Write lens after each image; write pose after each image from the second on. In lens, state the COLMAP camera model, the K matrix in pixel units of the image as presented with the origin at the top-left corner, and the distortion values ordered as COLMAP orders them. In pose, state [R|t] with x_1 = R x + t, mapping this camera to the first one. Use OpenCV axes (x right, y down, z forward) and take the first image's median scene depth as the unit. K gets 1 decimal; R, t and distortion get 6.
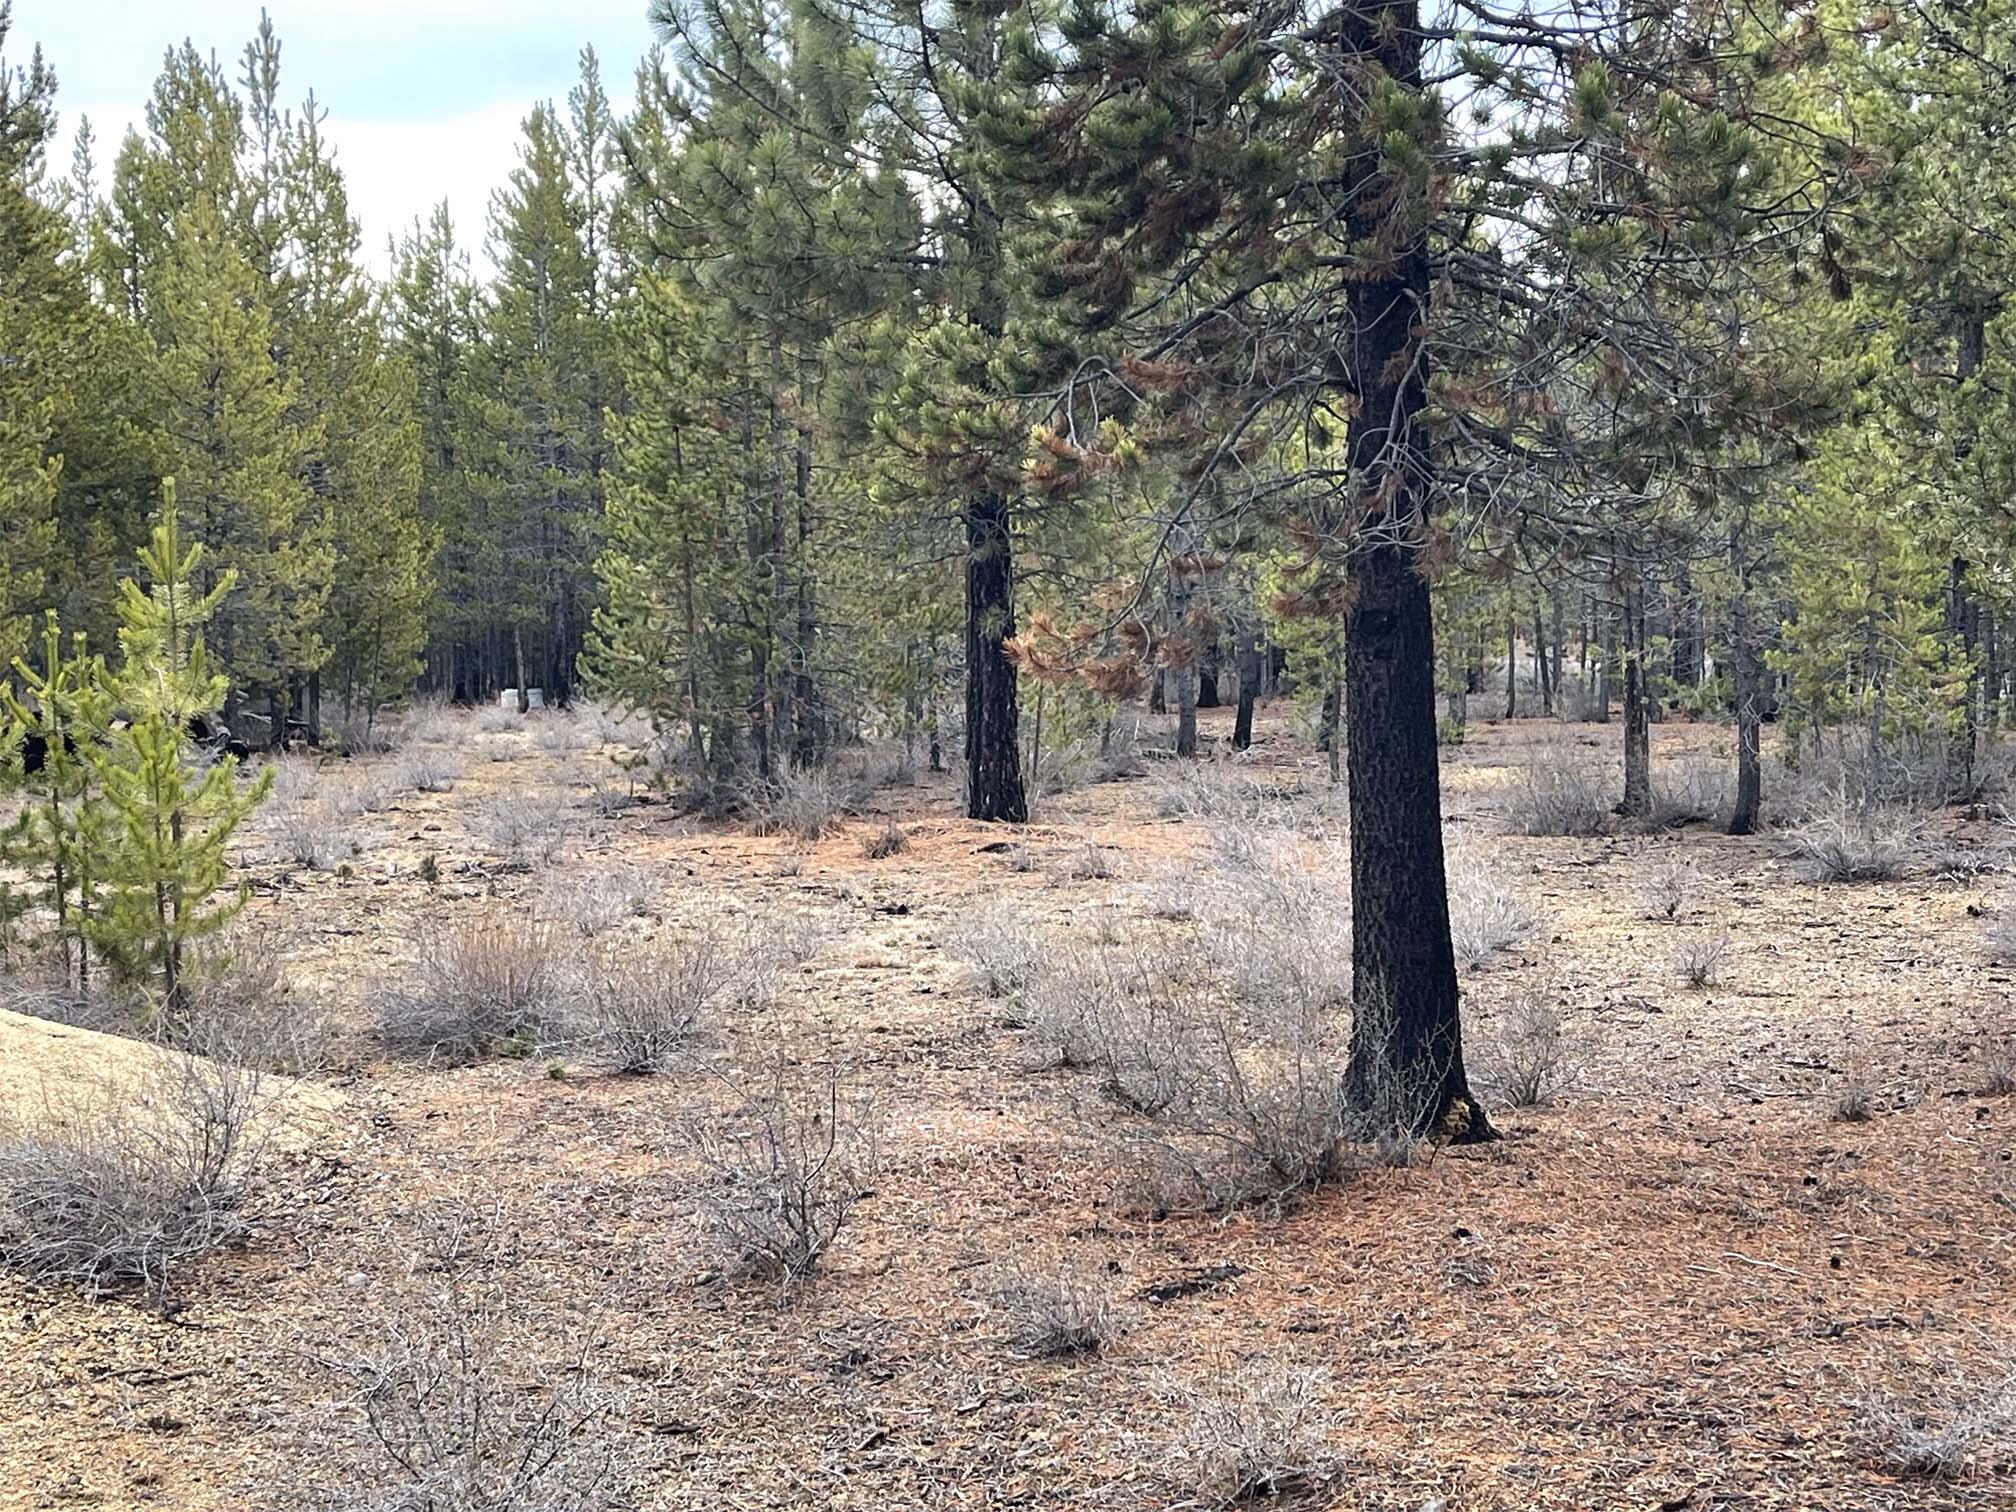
lens RADIAL K [[3098.7, 0, 961.8], [0, 3098.7, 780.2], [0, 0, 1]] dist [0.209139, -0.775778]
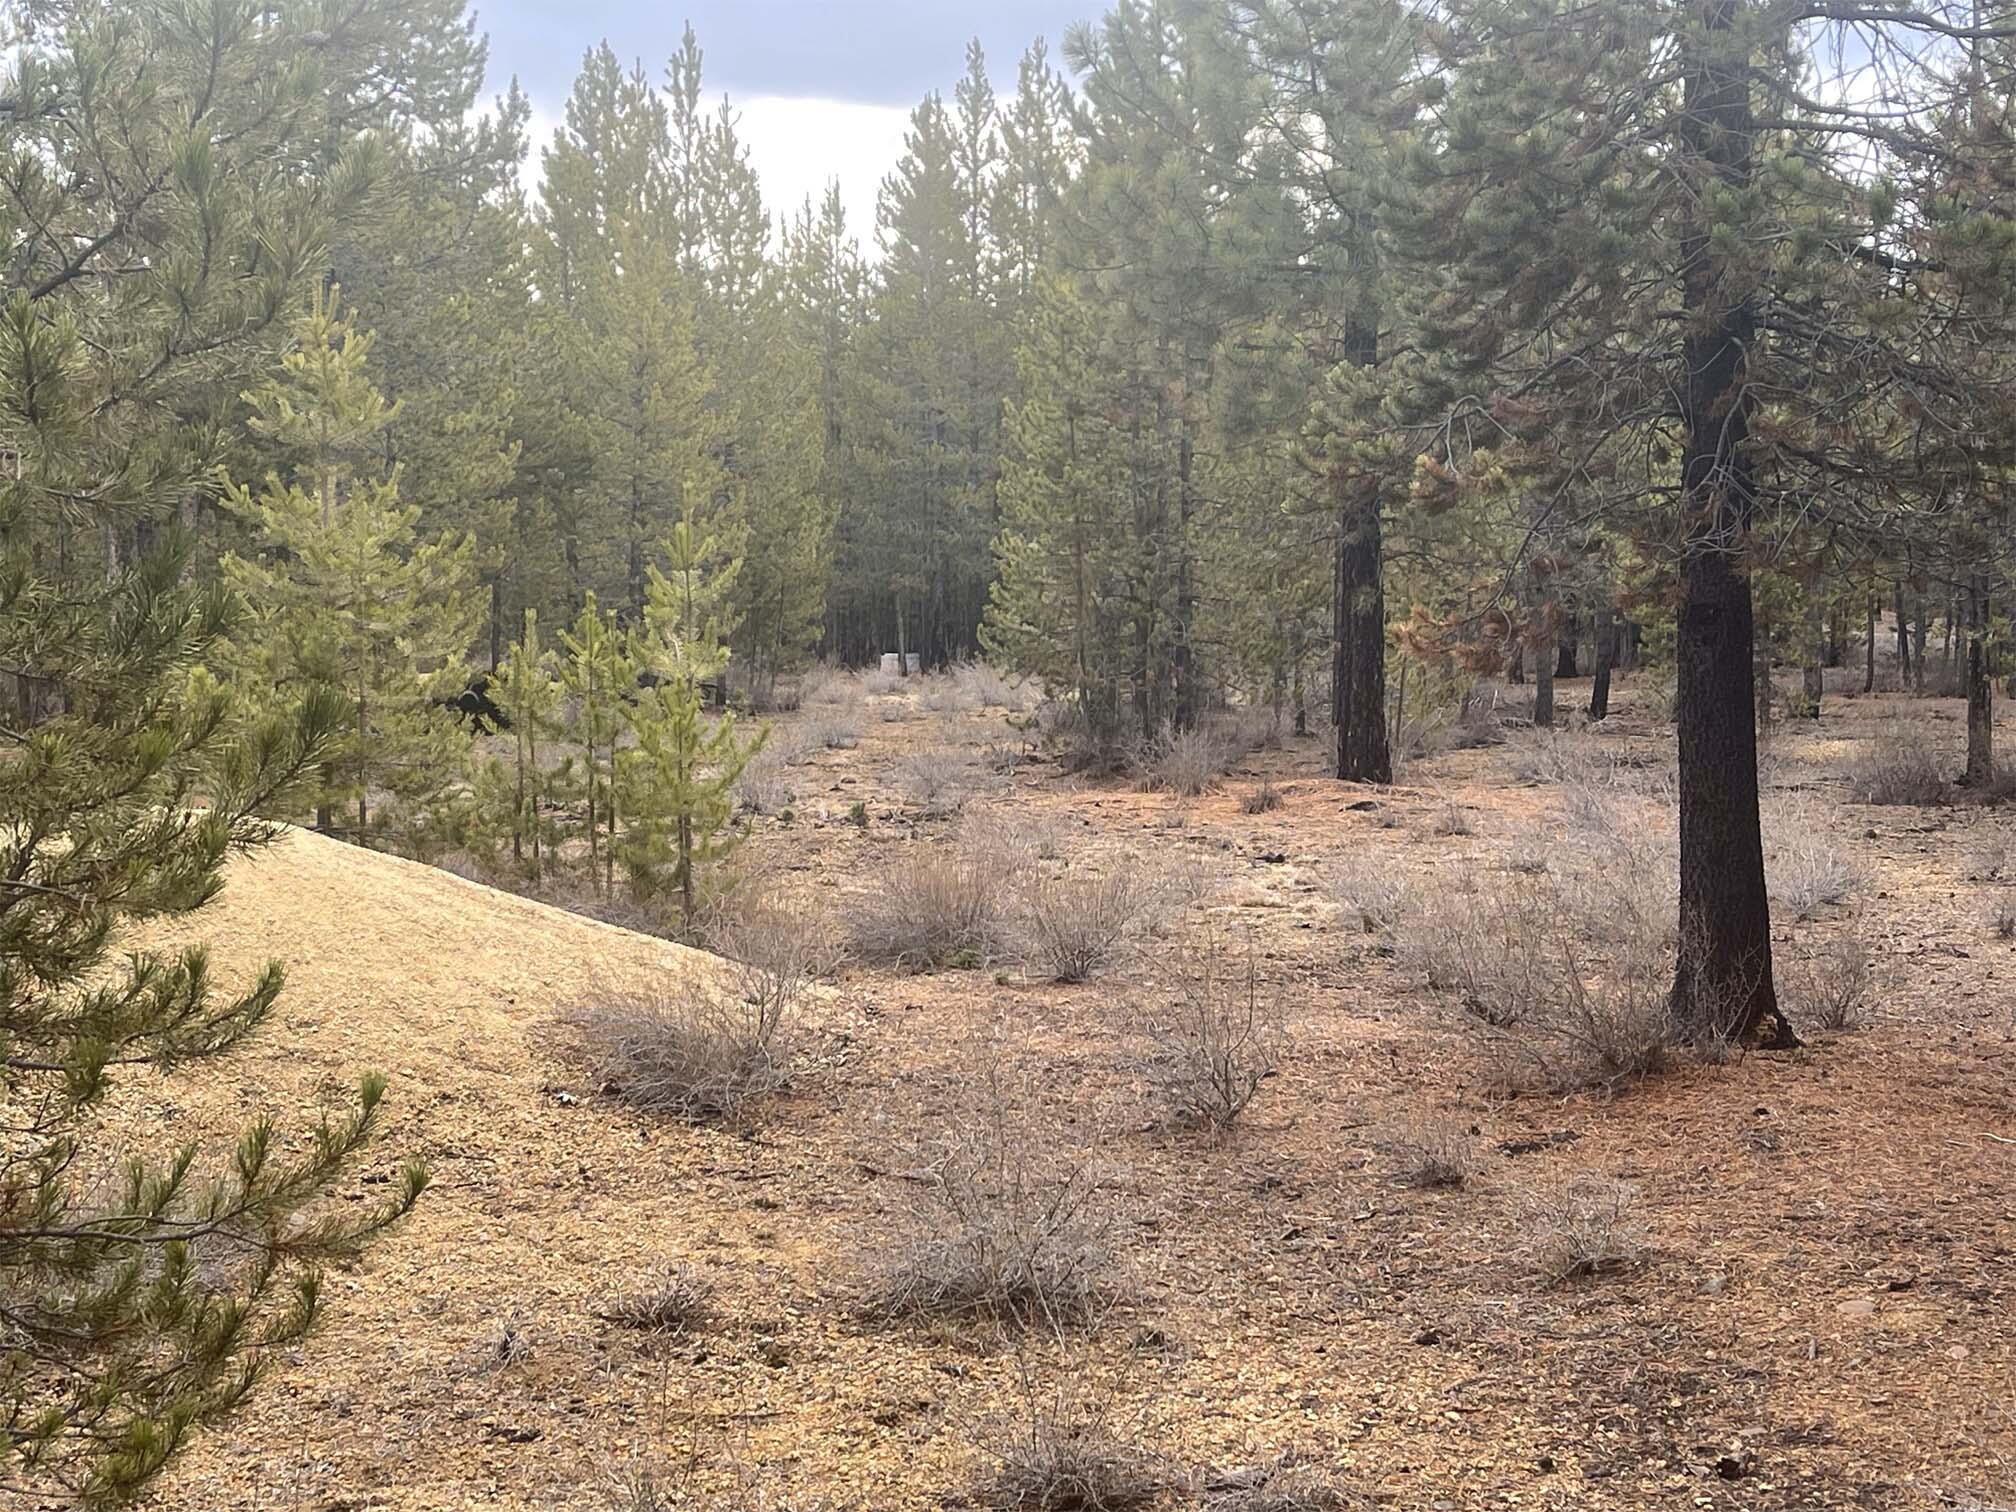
lens RADIAL K [[3098.7, 0, 961.8], [0, 3098.7, 780.2], [0, 0, 1]] dist [0.209139, -0.775778]
pose [[0.993592, 0.015708, -0.111929, -0.007660], [-0.014430, 0.999821, 0.012219, 0.001381], [0.112101, -0.010526, 0.993641, -0.116976]]
